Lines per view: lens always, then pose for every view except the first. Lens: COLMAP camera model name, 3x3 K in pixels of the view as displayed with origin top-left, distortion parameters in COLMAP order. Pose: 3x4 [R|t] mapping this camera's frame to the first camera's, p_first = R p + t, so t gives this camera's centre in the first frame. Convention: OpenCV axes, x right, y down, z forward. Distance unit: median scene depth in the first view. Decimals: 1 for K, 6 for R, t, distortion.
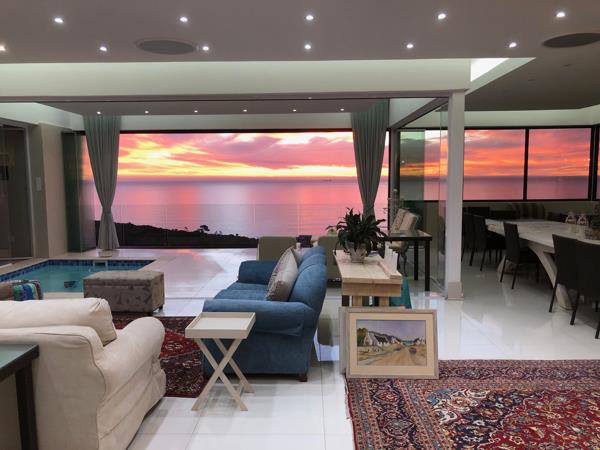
lens RADIAL K [[497.8, 0, 299.5], [0, 497.8, 225.9], [0, 0, 1]] dist [0.007793, -0.016082]
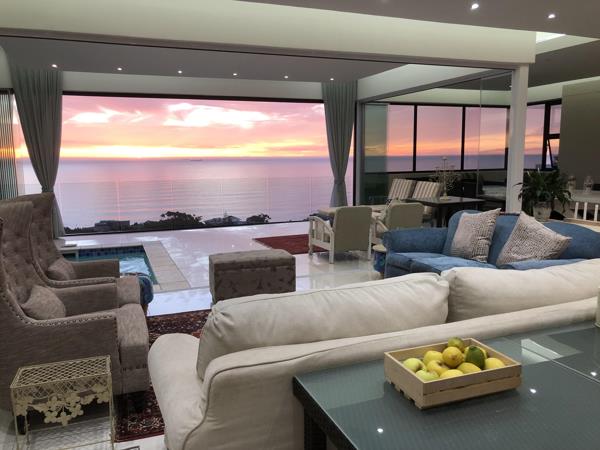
lens RADIAL K [[497.8, 0, 301.7], [0, 497.8, 225.7], [0, 0, 1]] dist [0.007793, -0.016082]
pose [[0.921414, -0.057236, 0.384343, -0.358073], [0.042871, 0.998028, 0.045849, 0.007085], [-0.386210, -0.025769, 0.922051, 0.107960]]
